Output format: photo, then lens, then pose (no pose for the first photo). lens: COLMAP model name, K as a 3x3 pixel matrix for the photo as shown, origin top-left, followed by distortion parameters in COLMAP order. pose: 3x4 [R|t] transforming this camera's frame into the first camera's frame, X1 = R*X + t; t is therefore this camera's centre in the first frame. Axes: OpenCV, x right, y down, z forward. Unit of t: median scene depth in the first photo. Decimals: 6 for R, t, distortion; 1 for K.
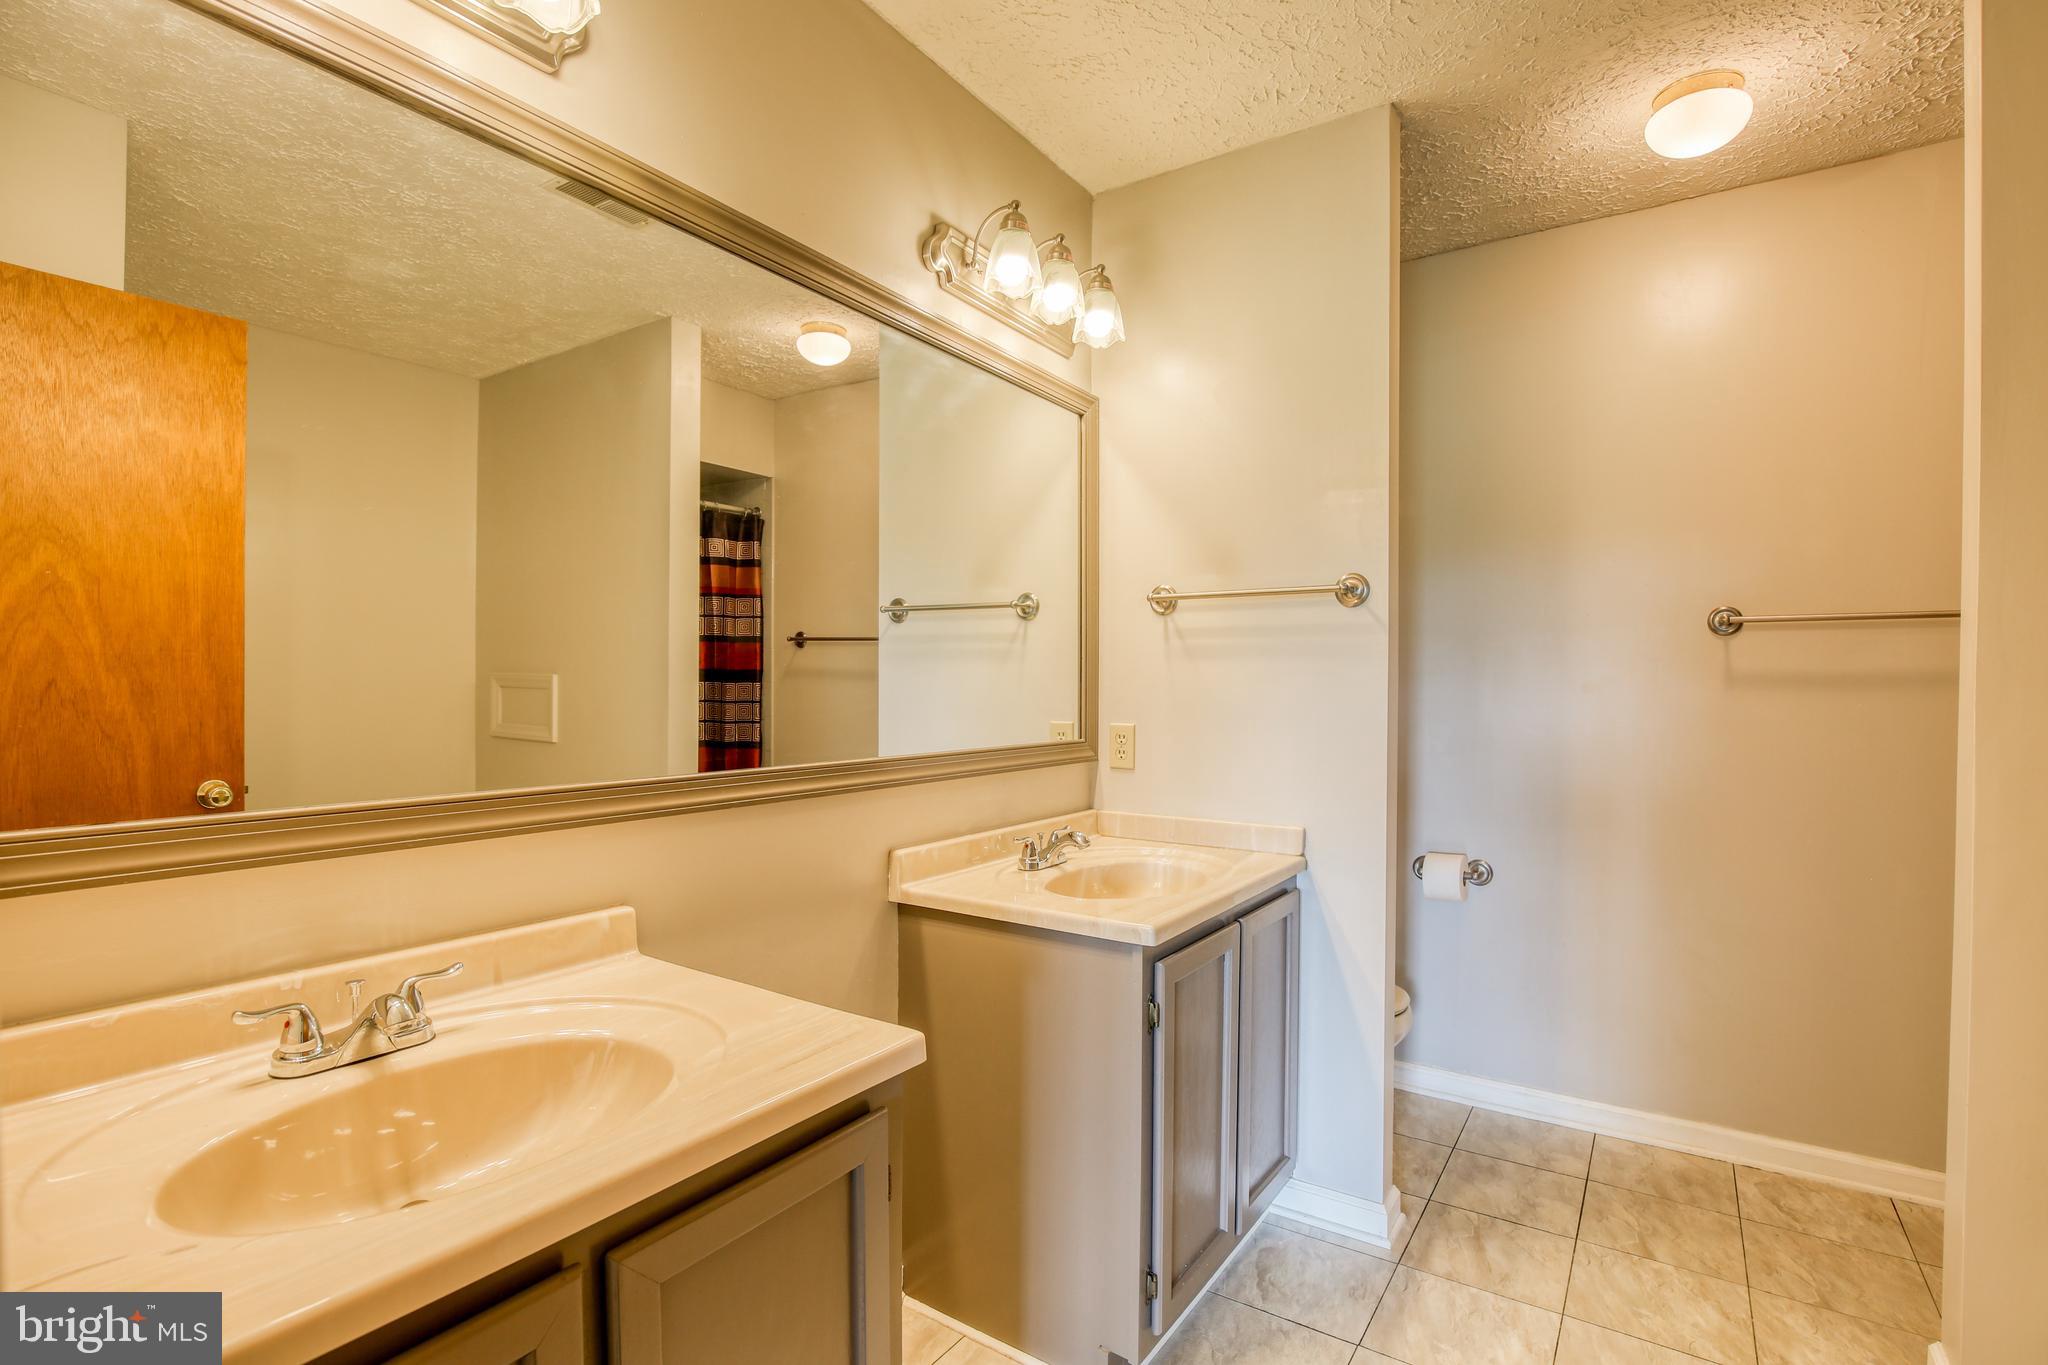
lens RADIAL K [[929.5, 0, 1024.8], [0, 929.5, 683.4], [0, 0, 1]] dist [-0.002716, -0.000062]
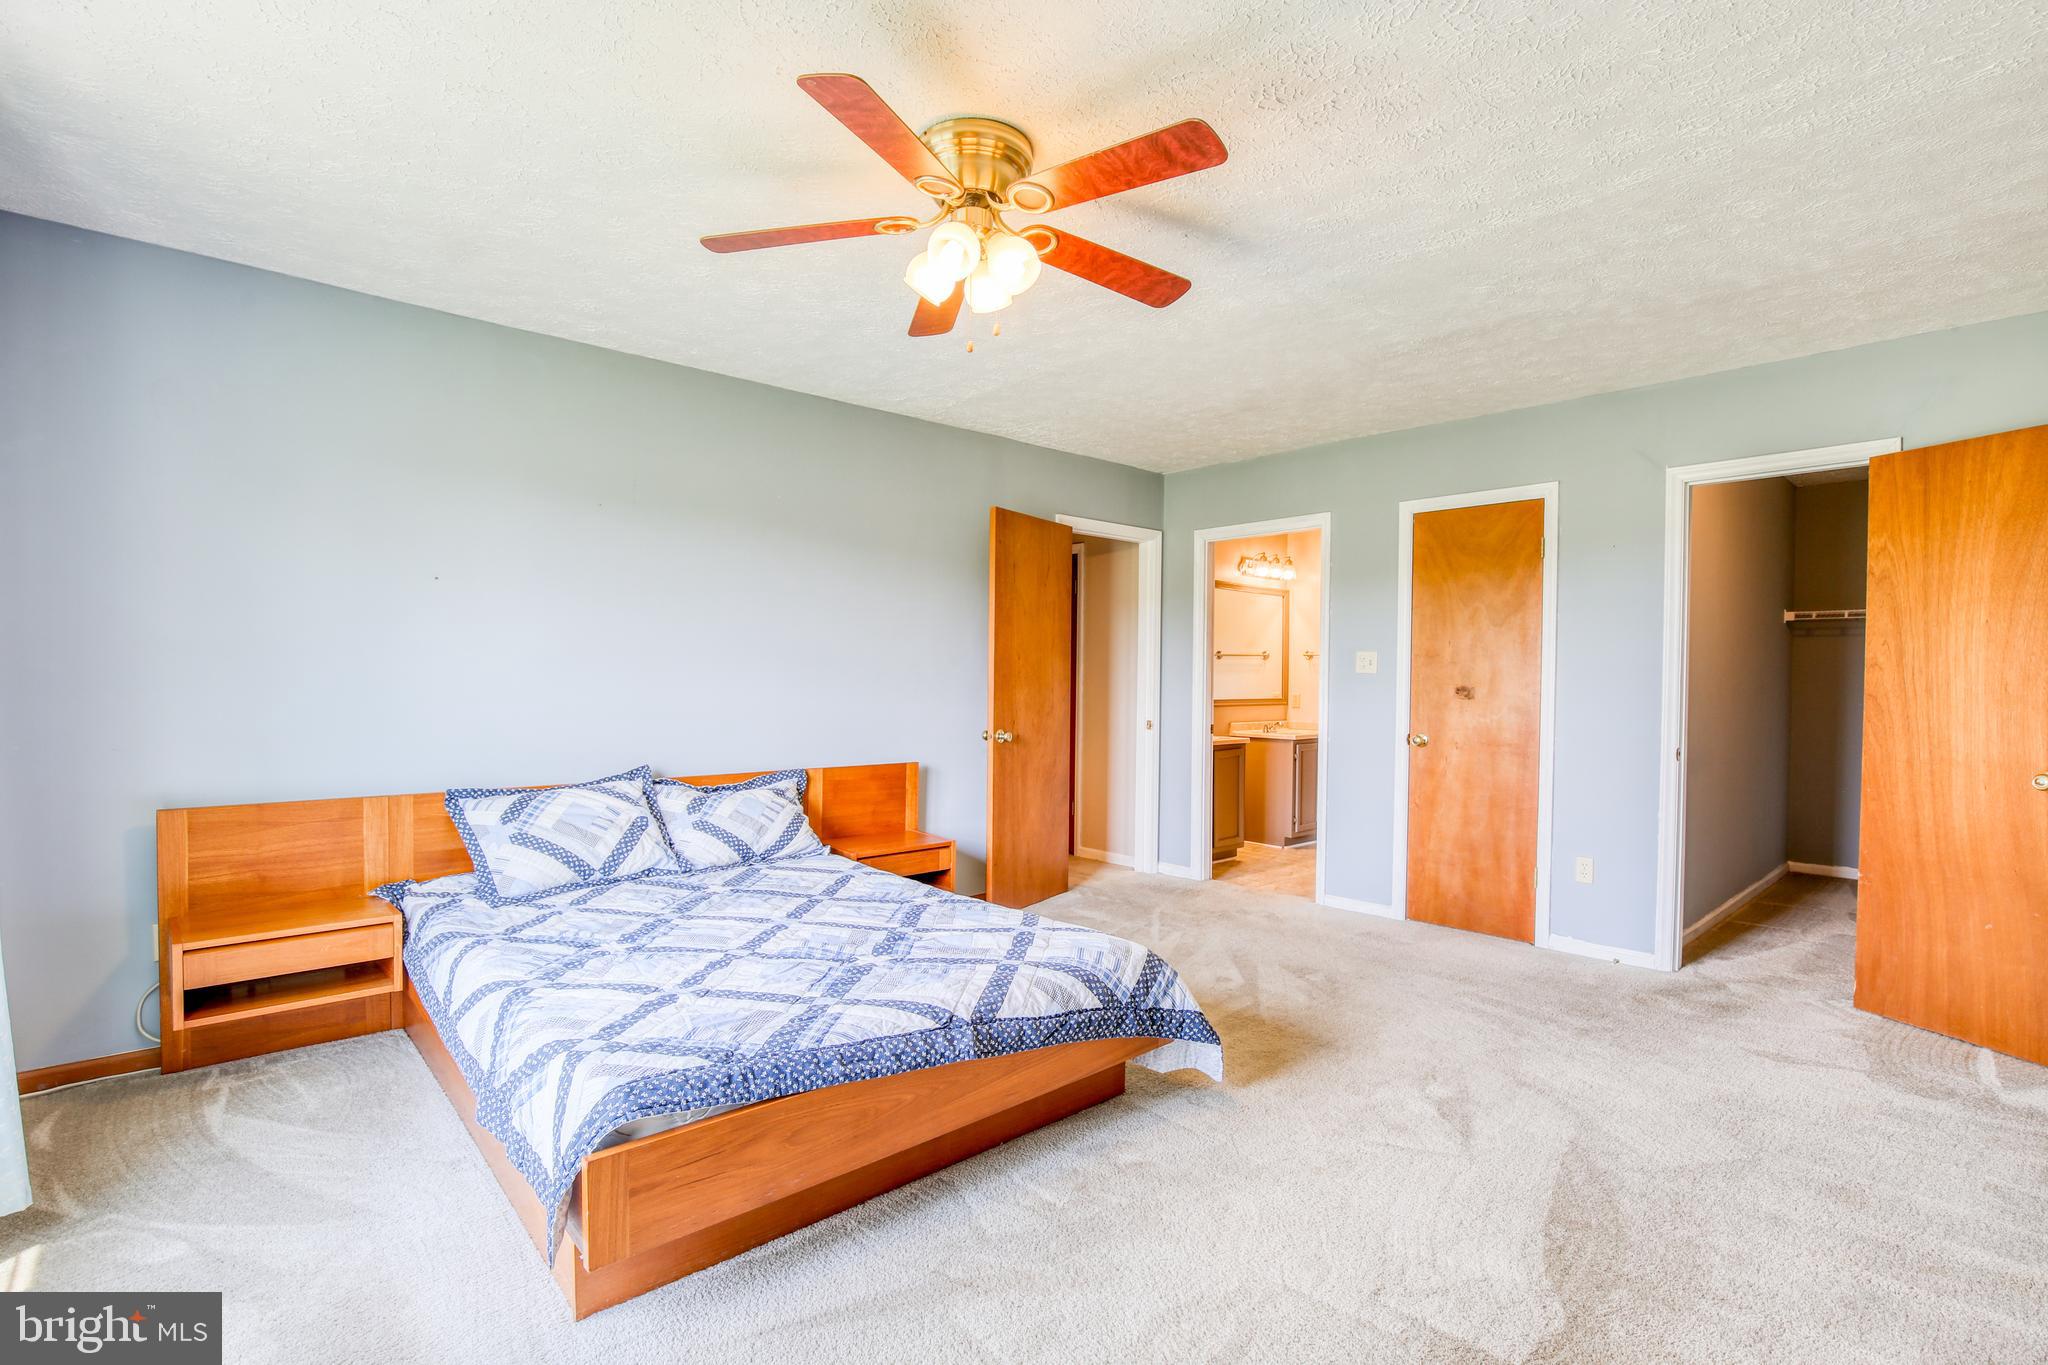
lens RADIAL K [[929.5, 0, 1026.9], [0, 929.5, 687.9], [0, 0, 1]] dist [-0.002716, -0.000062]
pose [[0.970488, 0.005328, -0.241091, -0.023099], [-0.004089, 0.999976, 0.005640, 0.010902], [0.241115, -0.004488, 0.970486, -2.315417]]
